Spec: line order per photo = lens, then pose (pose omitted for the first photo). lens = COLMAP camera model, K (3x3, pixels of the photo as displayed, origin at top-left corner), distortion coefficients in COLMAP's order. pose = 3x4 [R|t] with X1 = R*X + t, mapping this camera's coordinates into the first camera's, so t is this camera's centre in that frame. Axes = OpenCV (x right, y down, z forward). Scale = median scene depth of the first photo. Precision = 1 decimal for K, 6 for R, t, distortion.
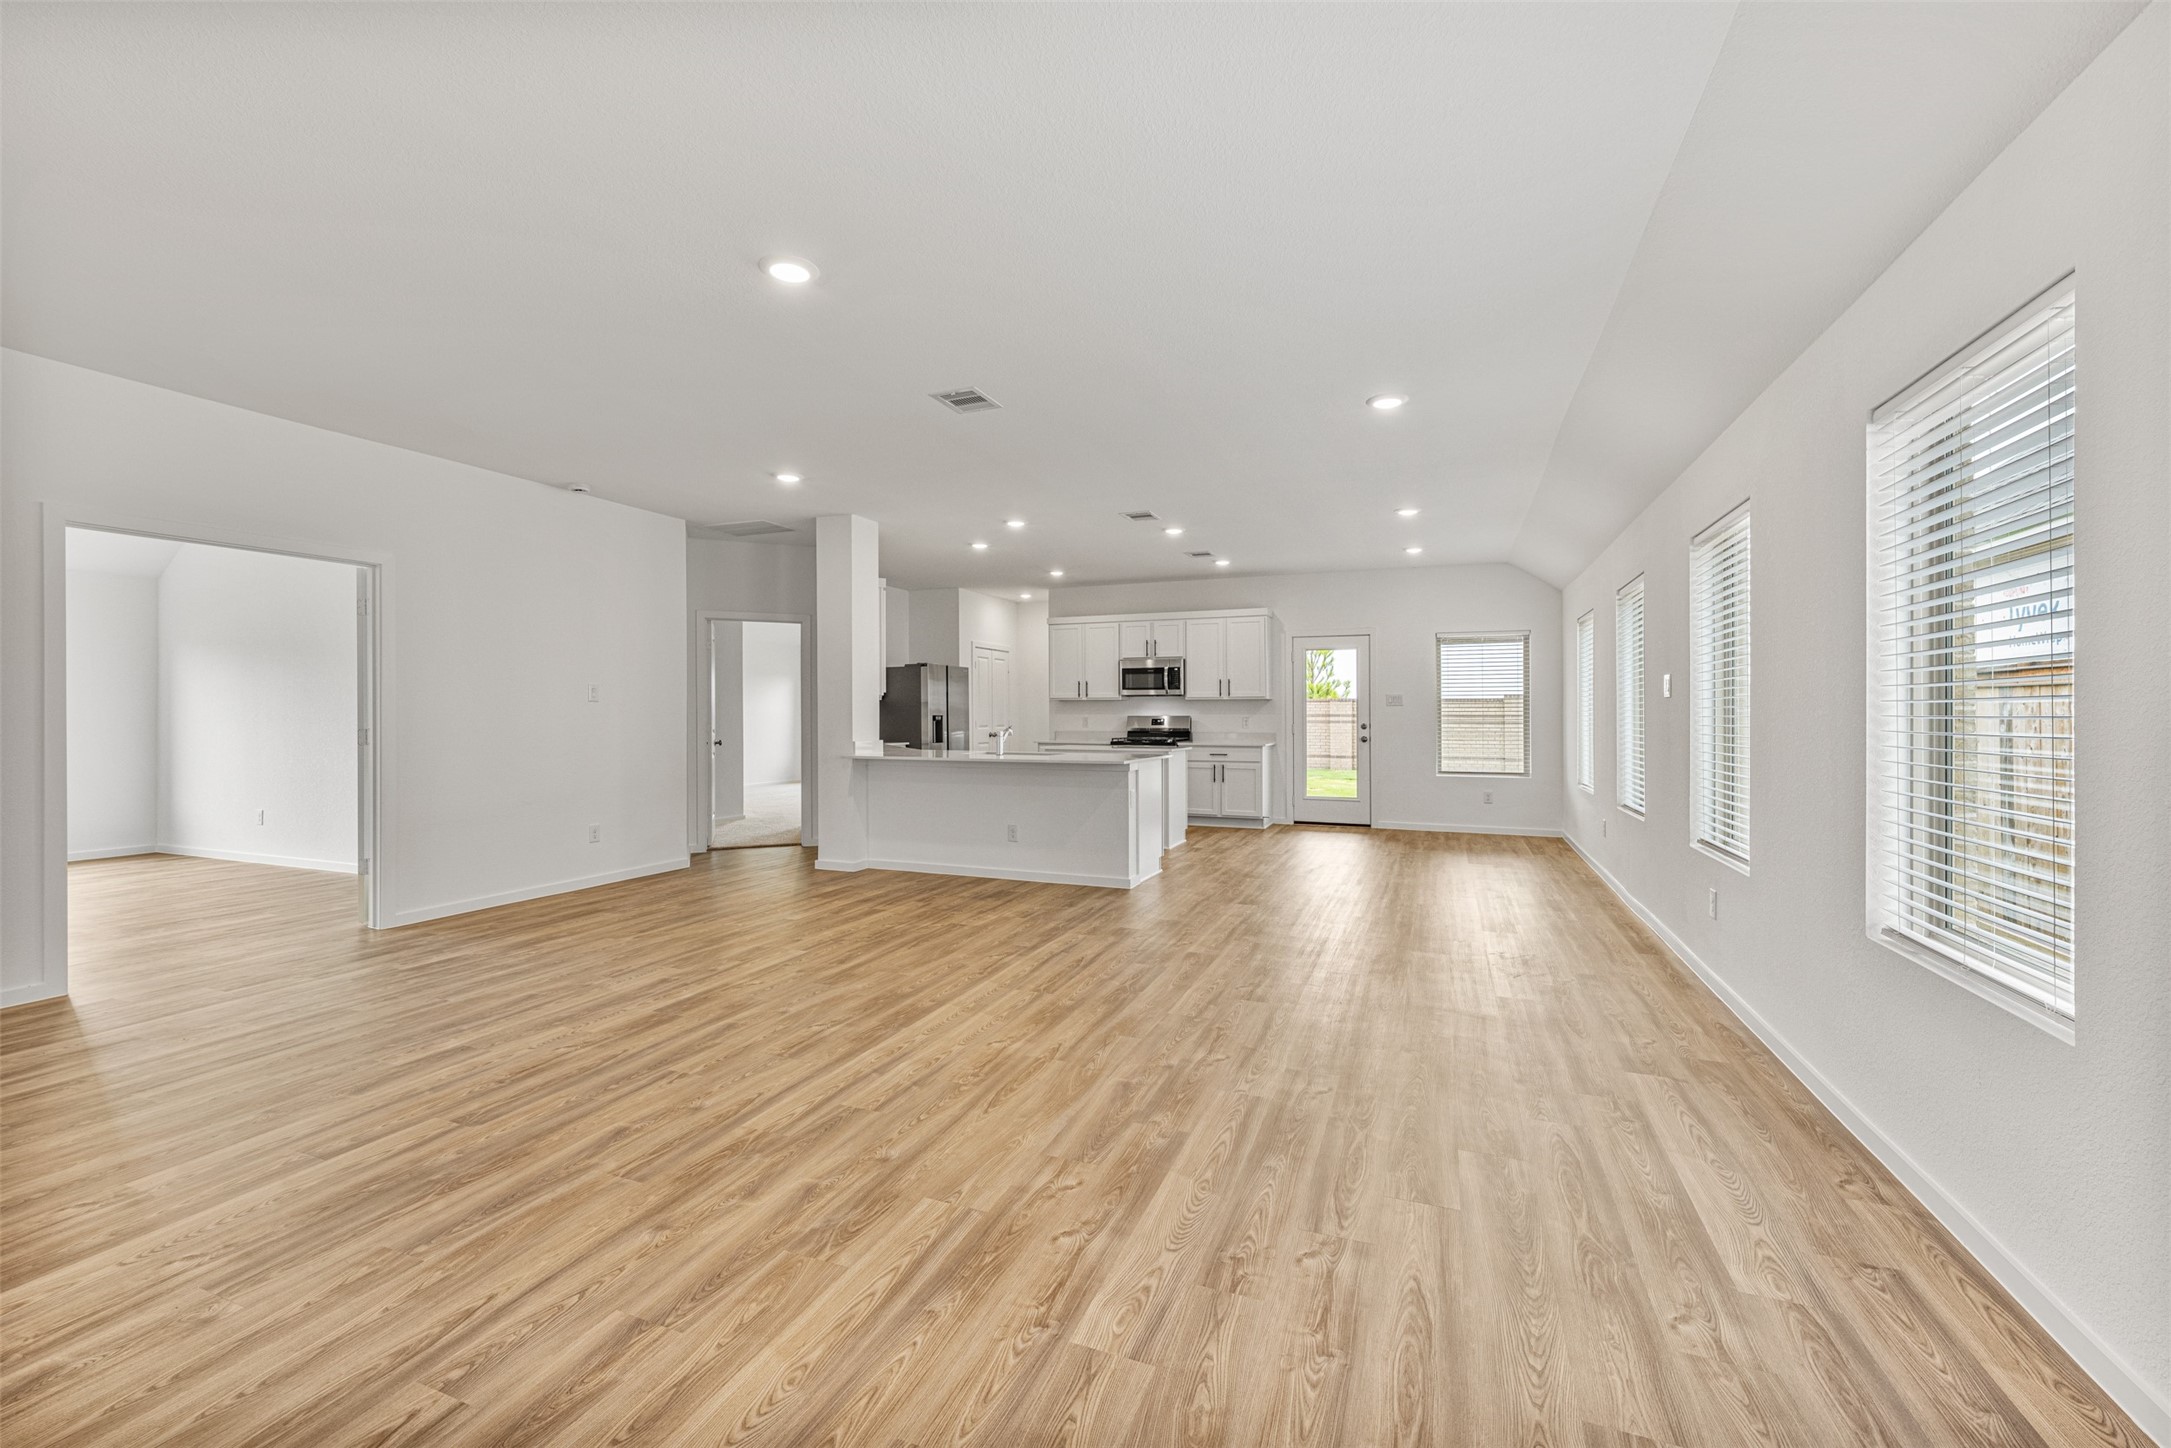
lens RADIAL K [[876.8, 0, 1087.2], [0, 876.8, 718.9], [0, 0, 1]] dist [-0.006656, 0.000927]
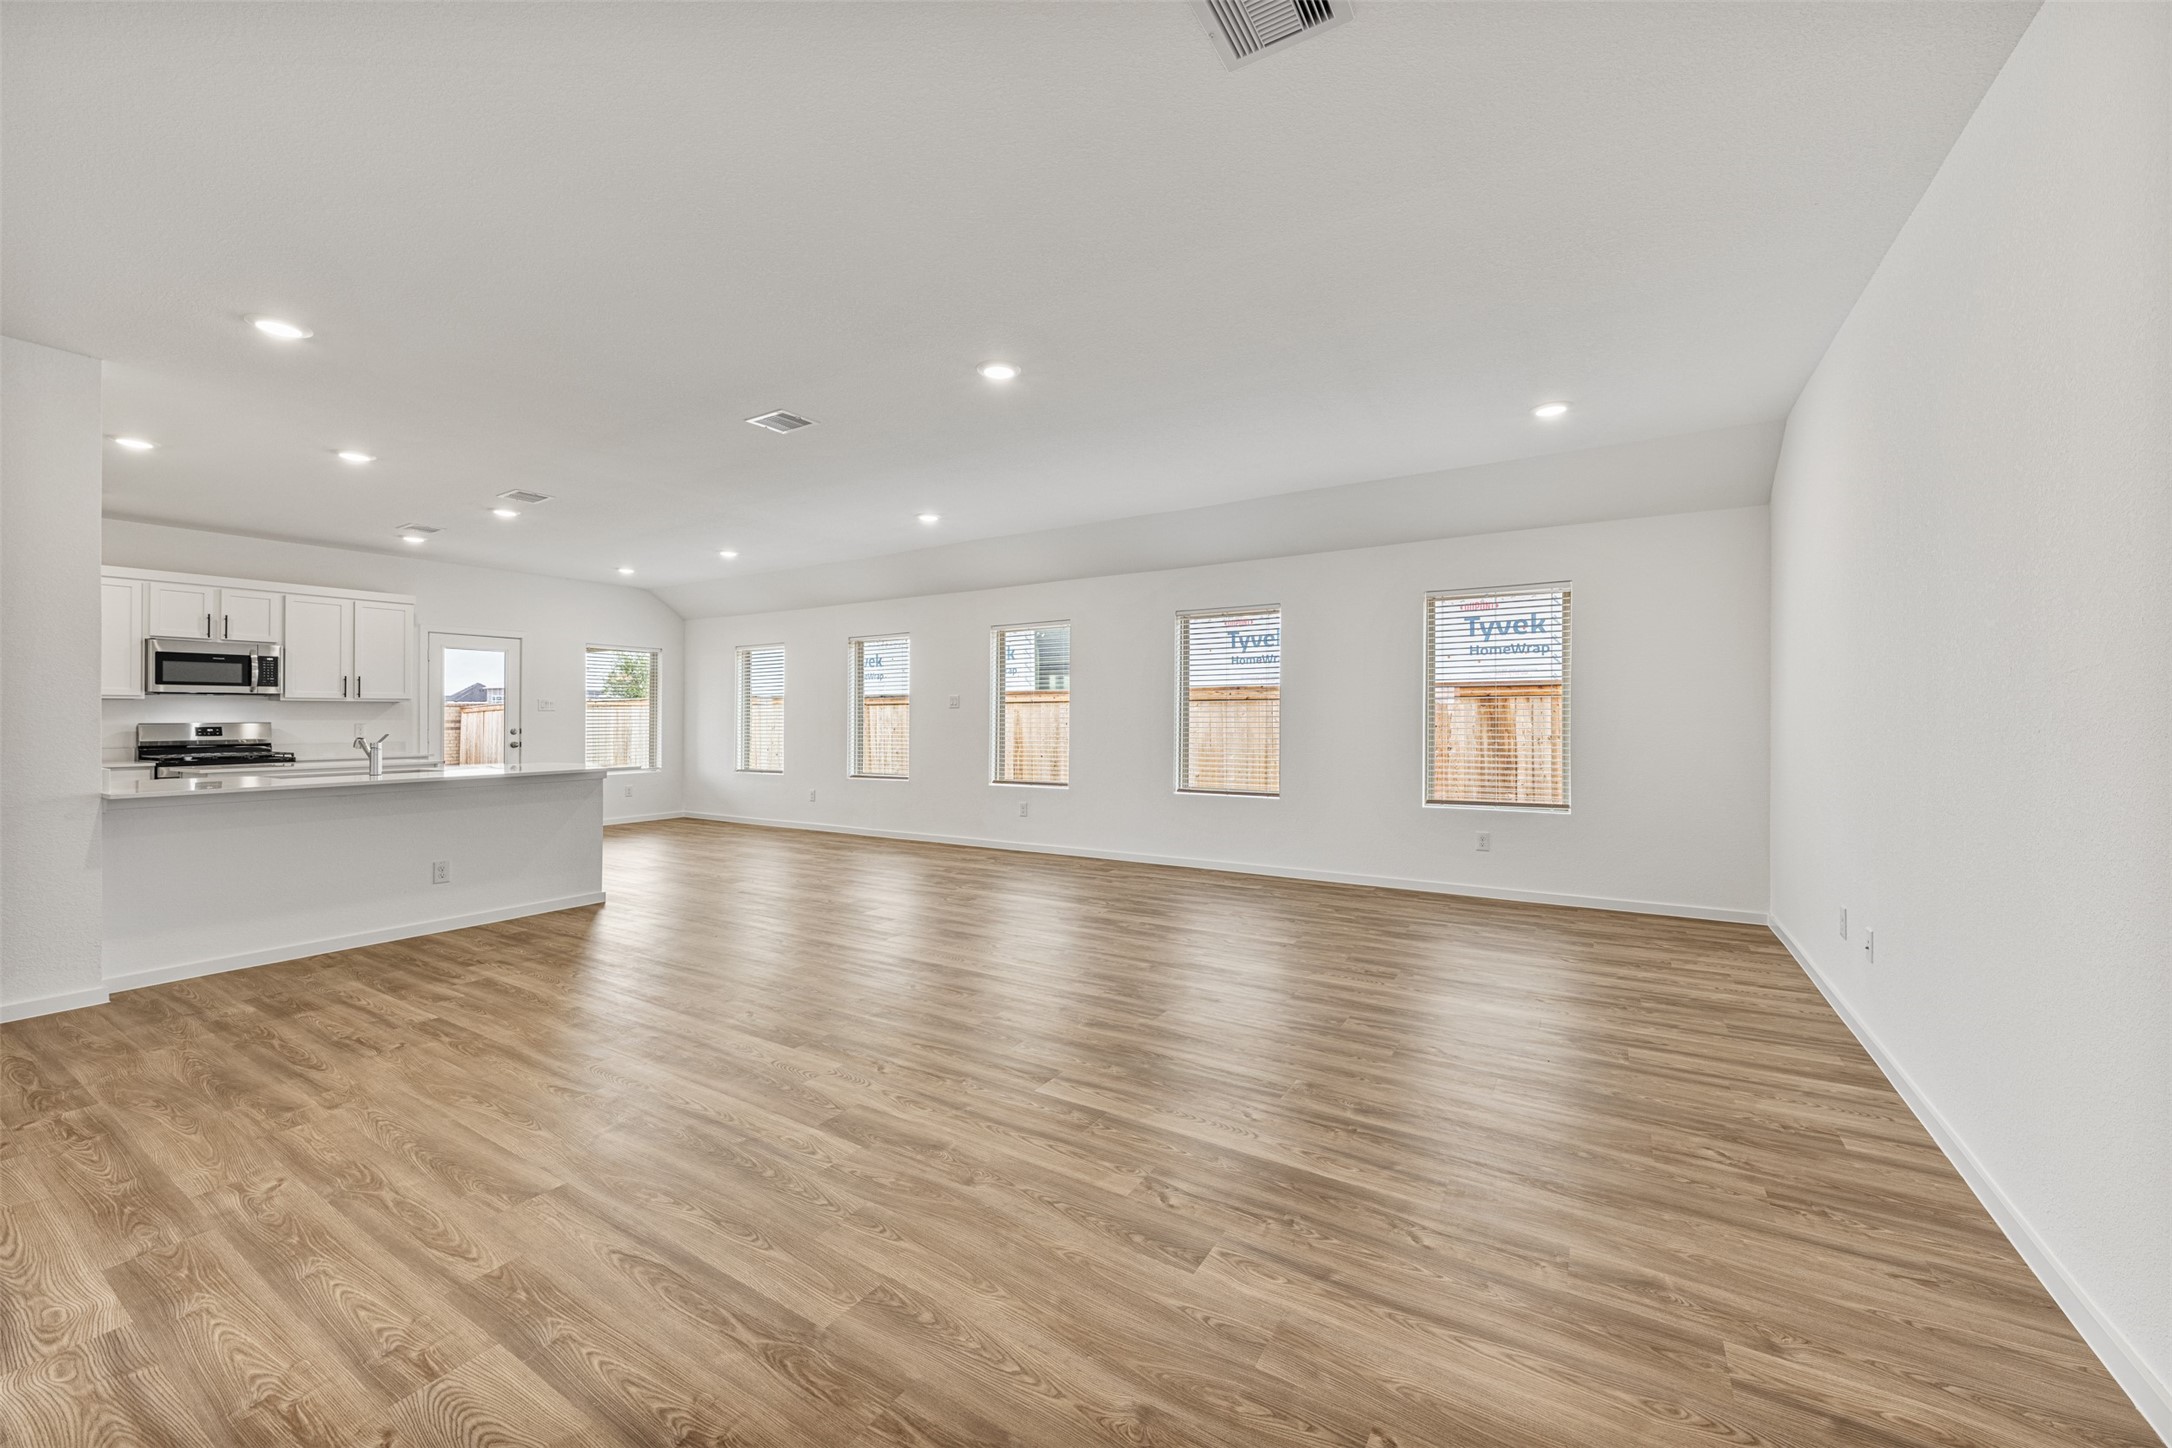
lens RADIAL K [[844.7, 0, 1089.9], [0, 844.7, 706.2], [0, 0, 1]] dist [-0.007058, 0.002013]
pose [[0.173756, 0.013974, 0.984690, -1.242093], [0.009664, 0.999827, -0.015895, 0.001998], [-0.984741, 0.012278, 0.173591, 0.526608]]
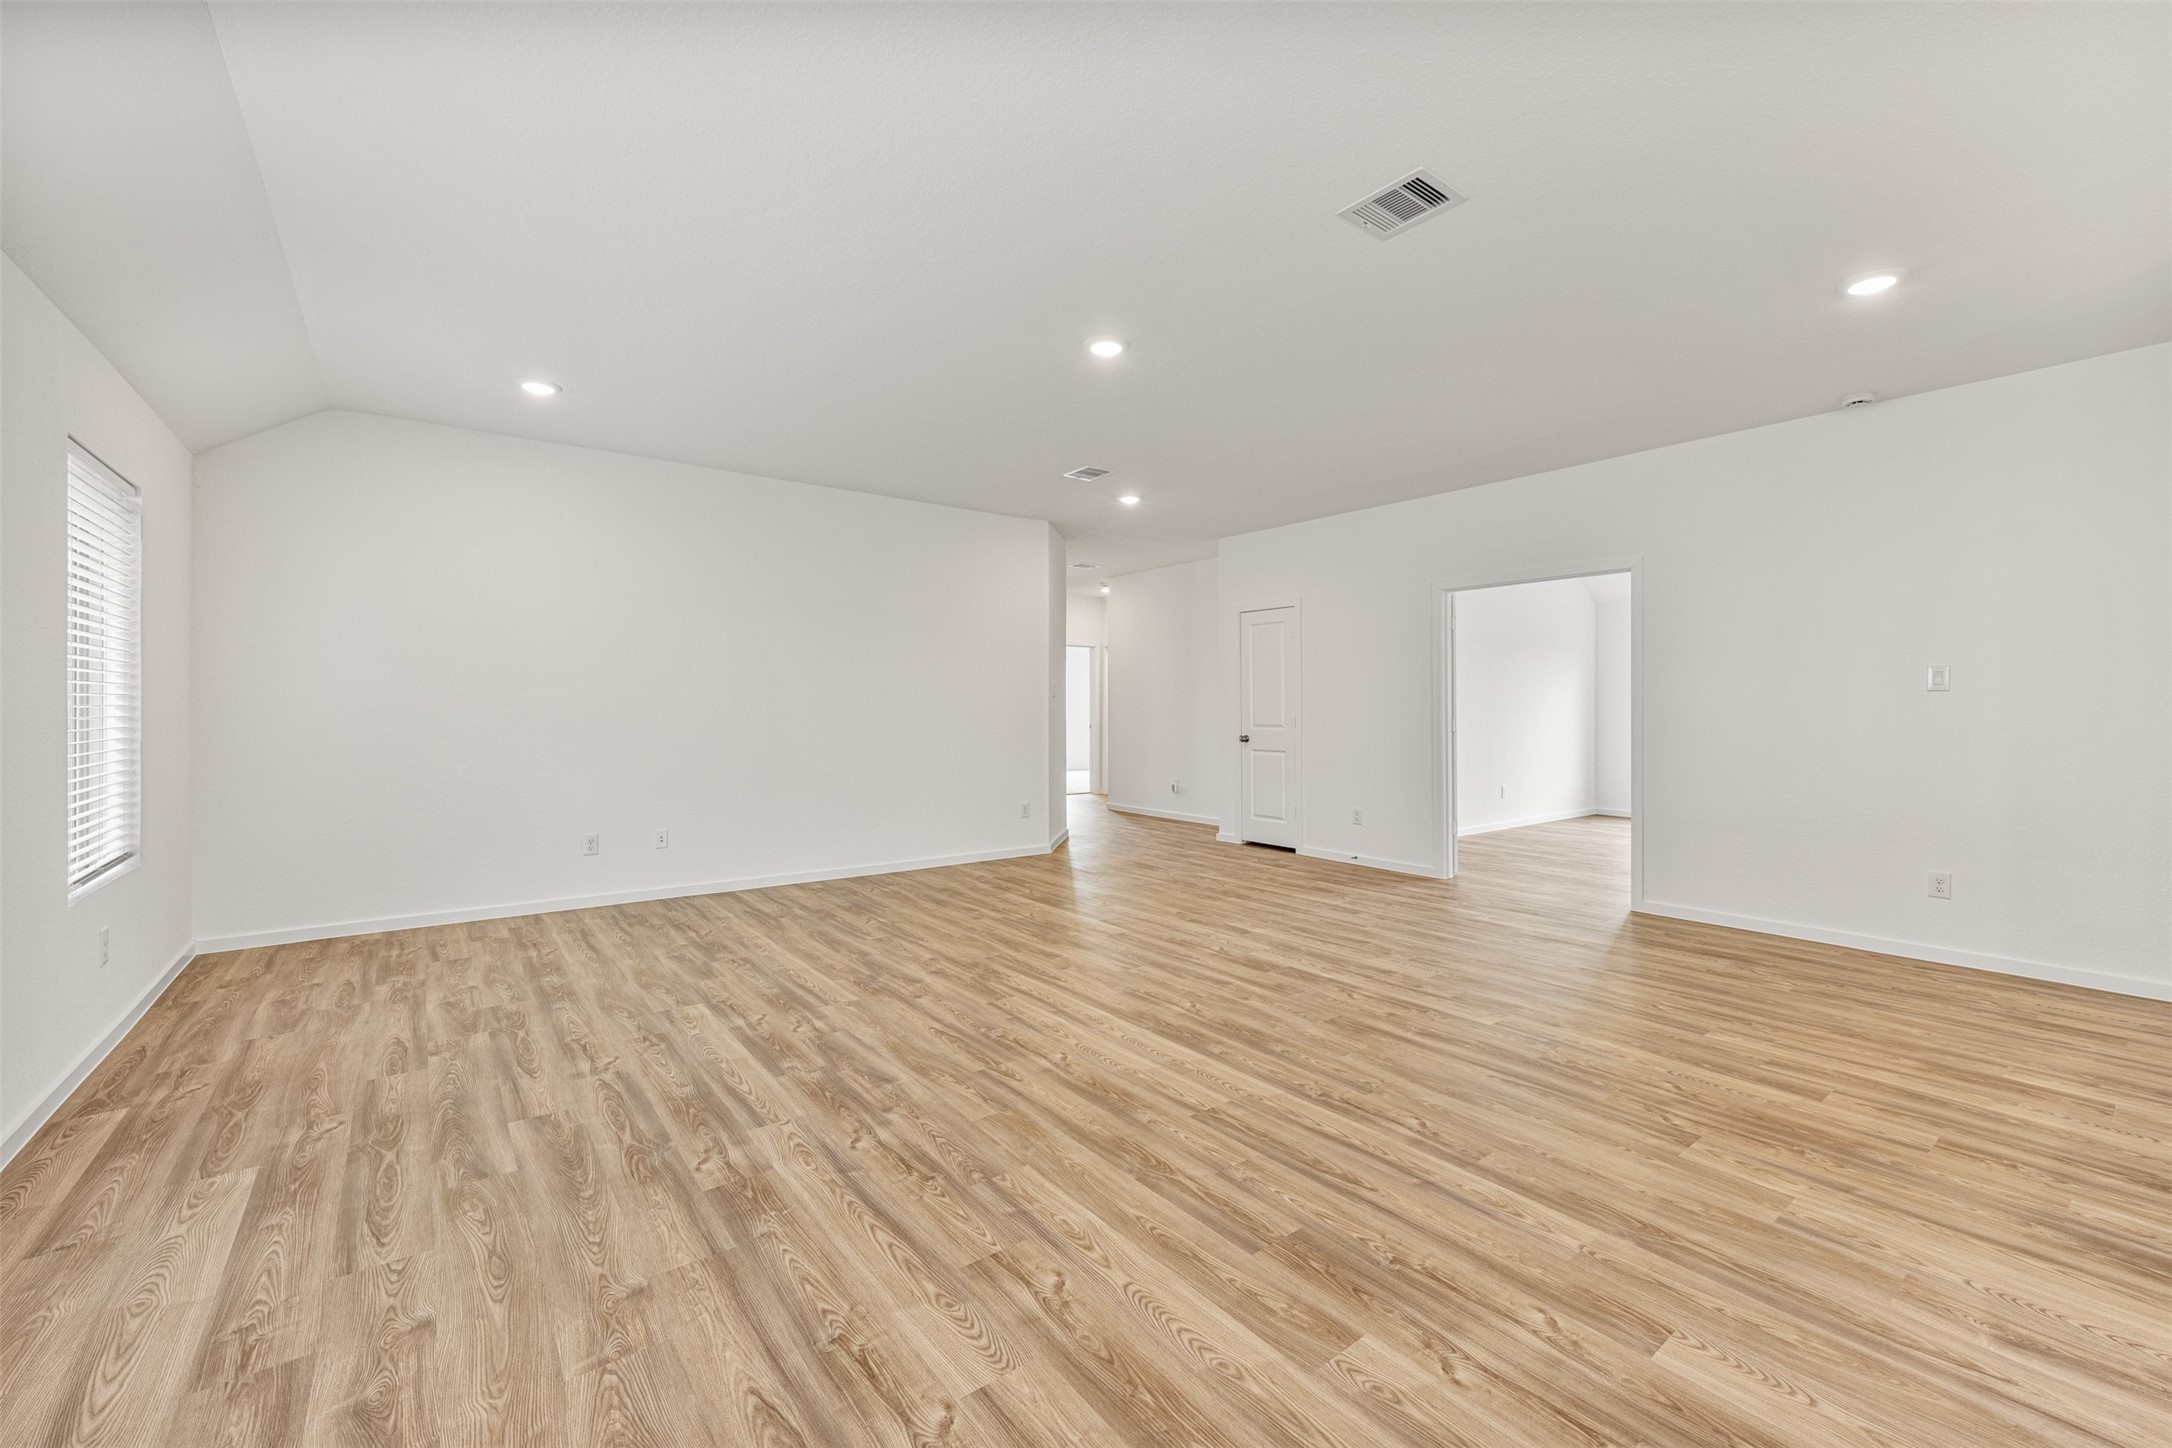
lens RADIAL K [[877.2, 0, 1087.7], [0, 877.2, 718.9], [0, 0, 1]] dist [-0.006656, 0.000927]
pose [[-0.509673, 0.010157, -0.860308, 0.592572], [-0.008983, 0.999813, 0.017126, -0.005913], [0.860321, 0.016456, -0.509486, 1.294986]]
